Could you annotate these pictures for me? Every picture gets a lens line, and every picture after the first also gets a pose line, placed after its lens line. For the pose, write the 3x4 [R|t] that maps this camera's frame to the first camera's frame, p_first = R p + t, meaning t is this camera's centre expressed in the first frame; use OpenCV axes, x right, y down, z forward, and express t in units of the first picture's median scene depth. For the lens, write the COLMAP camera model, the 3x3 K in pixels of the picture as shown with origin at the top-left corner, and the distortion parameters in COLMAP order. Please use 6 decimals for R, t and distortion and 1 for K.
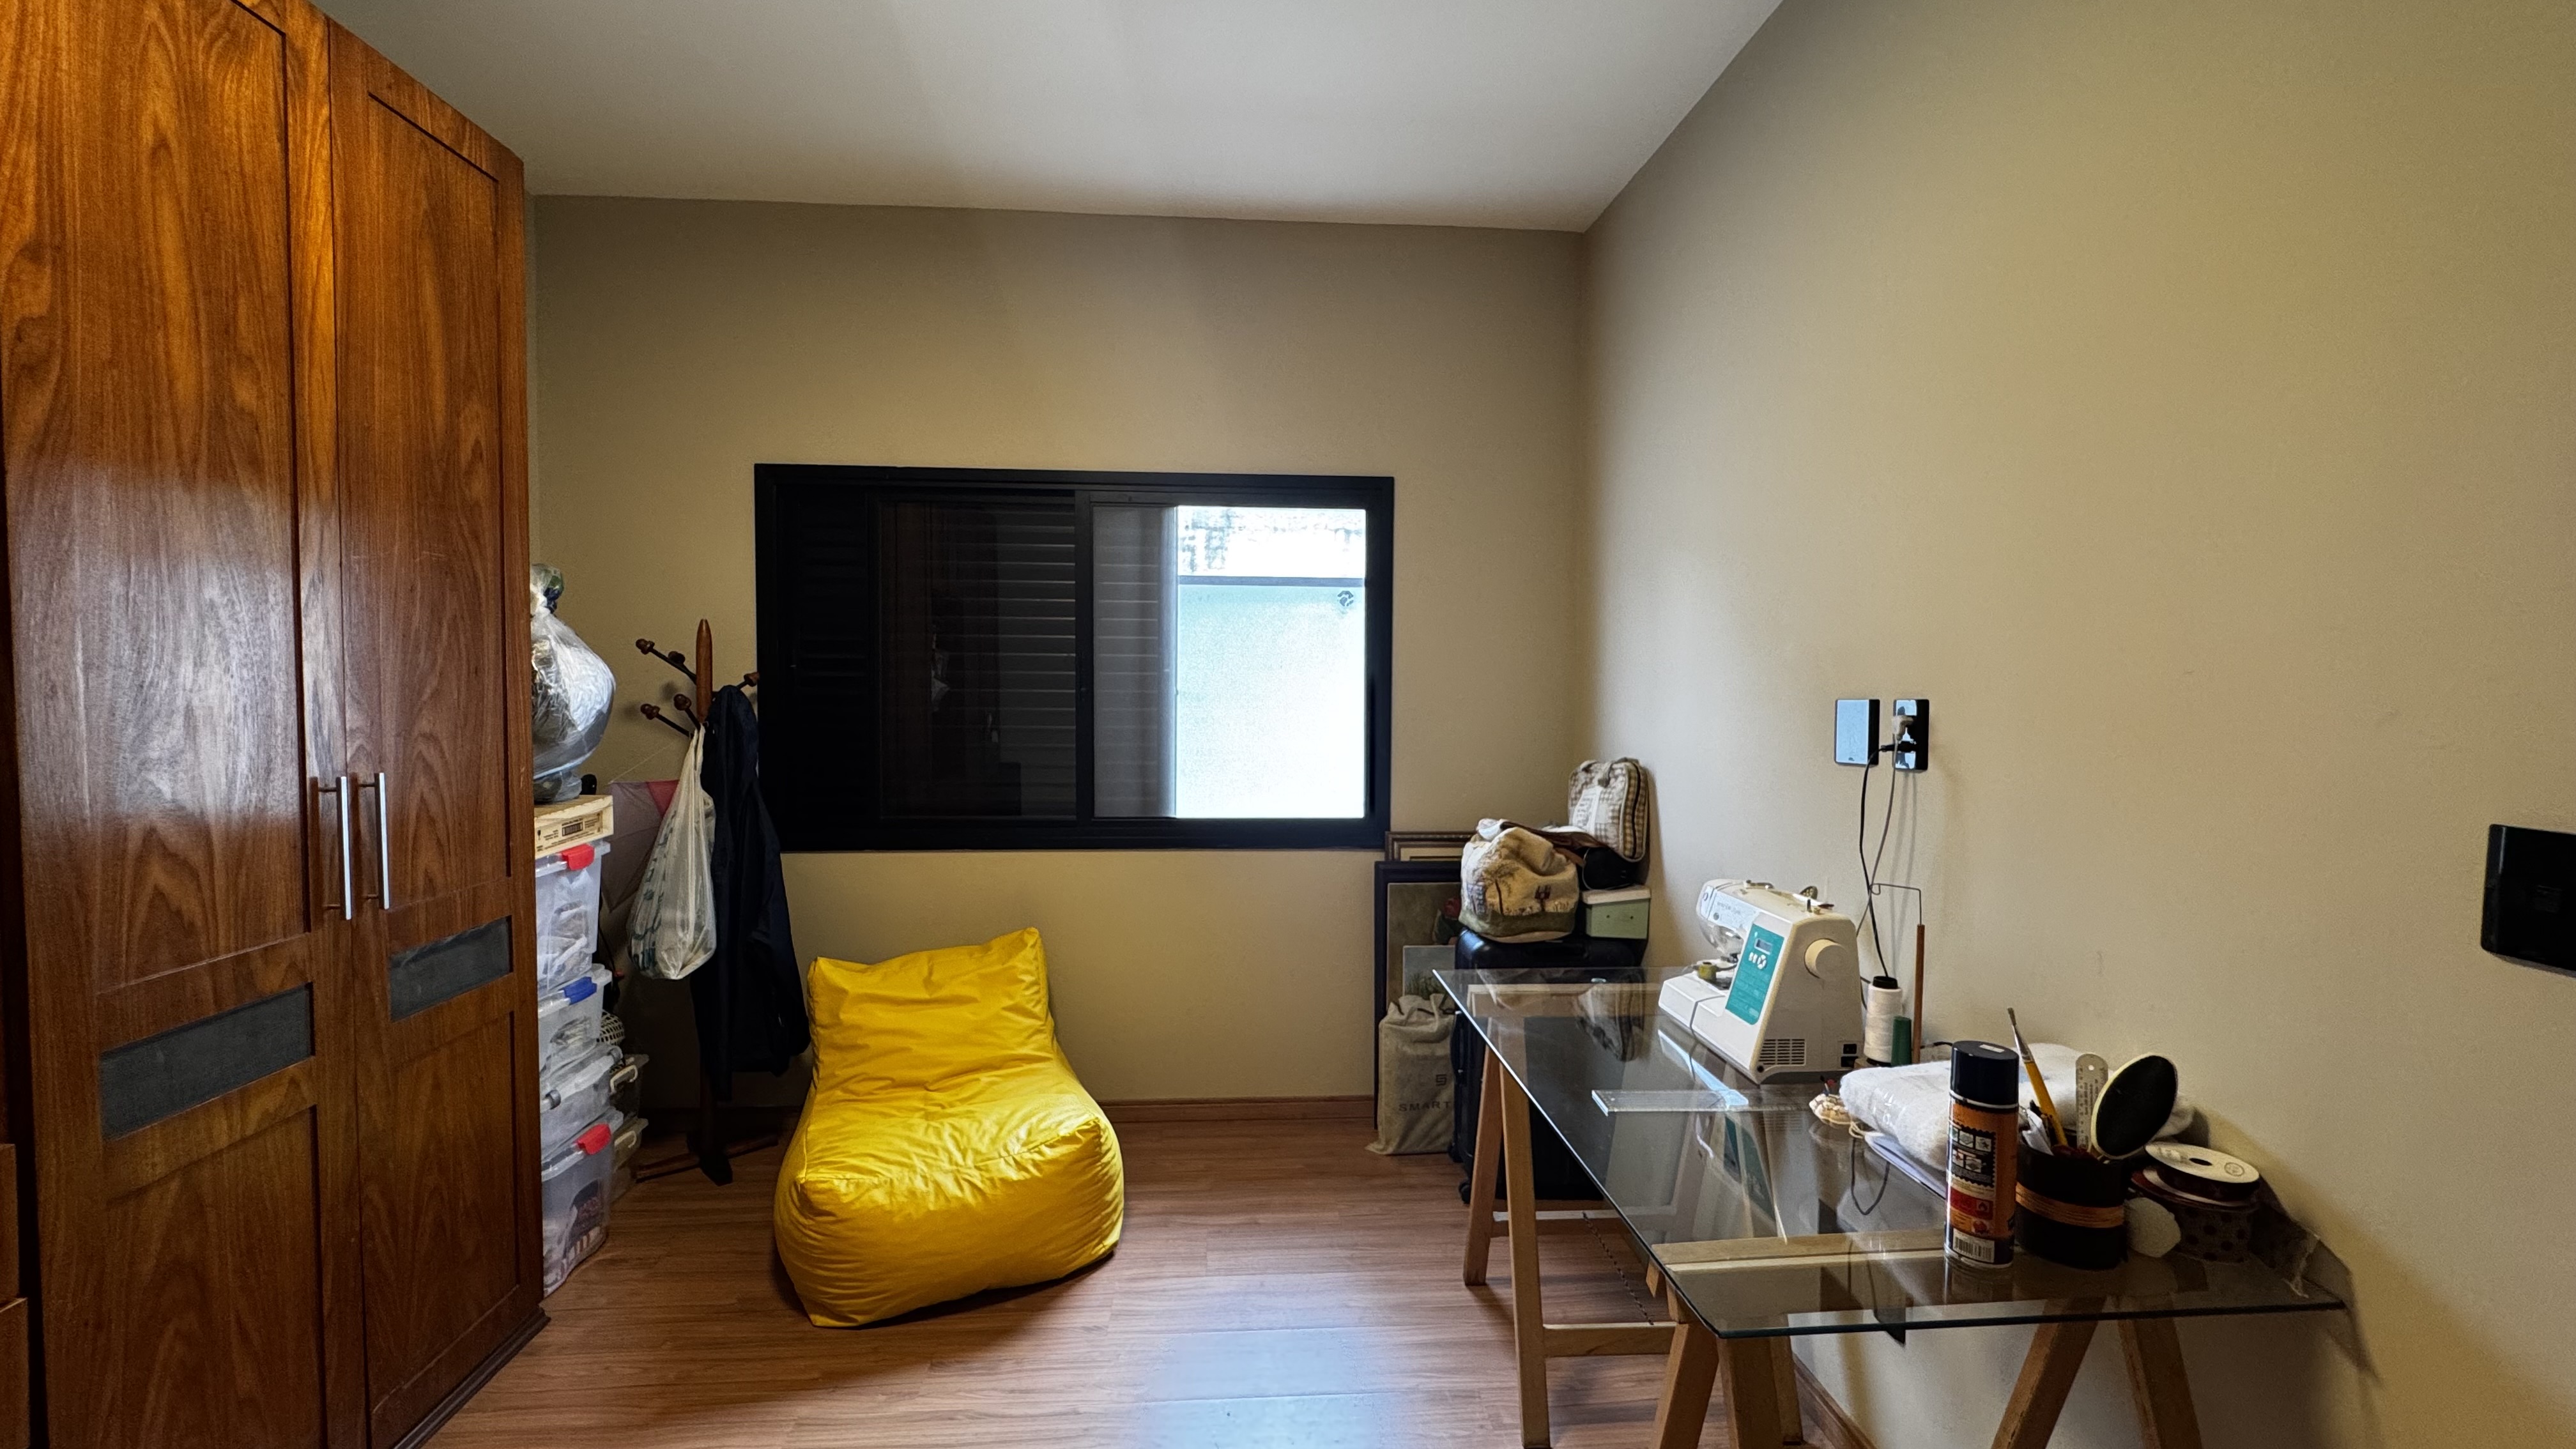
lens RADIAL K [[1036.0, 0, 1290.1], [0, 1036.0, 727.2], [0, 0, 1]] dist [-0.003534, 0.000178]
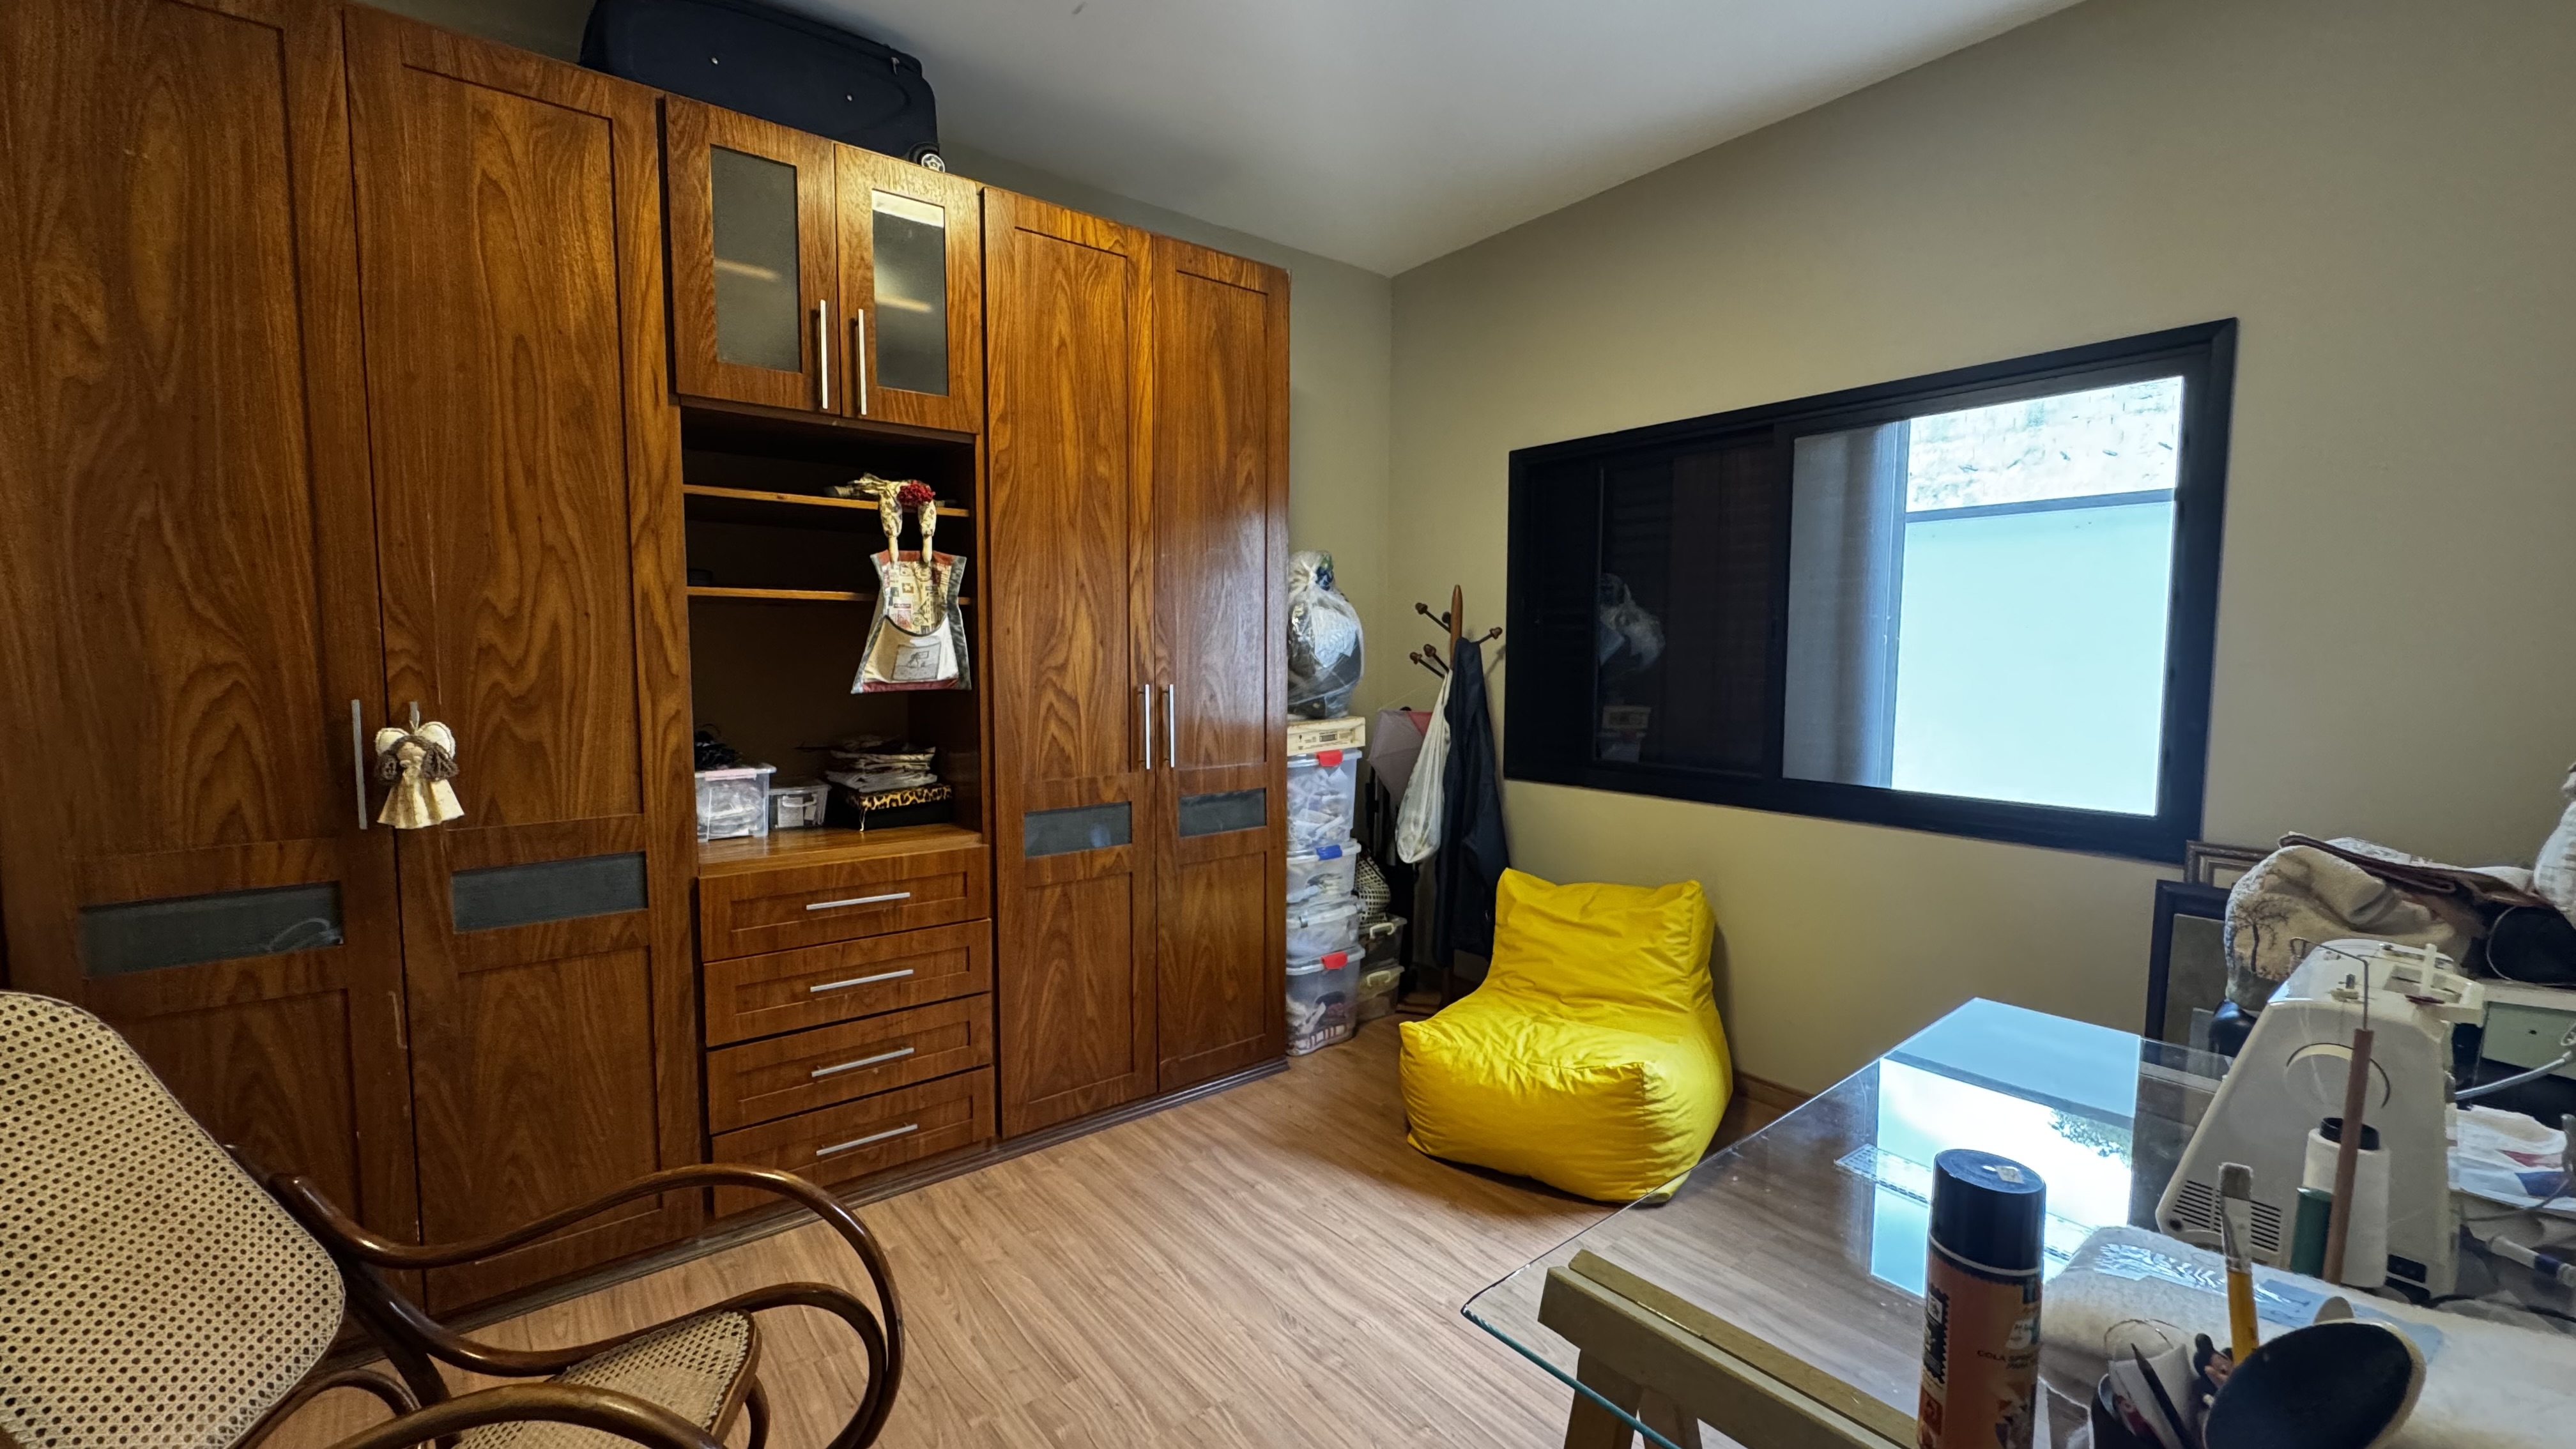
lens RADIAL K [[1036.0, 0, 1290.1], [0, 1036.0, 727.2], [0, 0, 1]] dist [-0.003534, 0.000178]
pose [[0.564593, 0.058203, -0.823315, 0.462792], [-0.036578, 0.998295, 0.045490, 0.022952], [0.824559, 0.004432, 0.565759, 0.165832]]
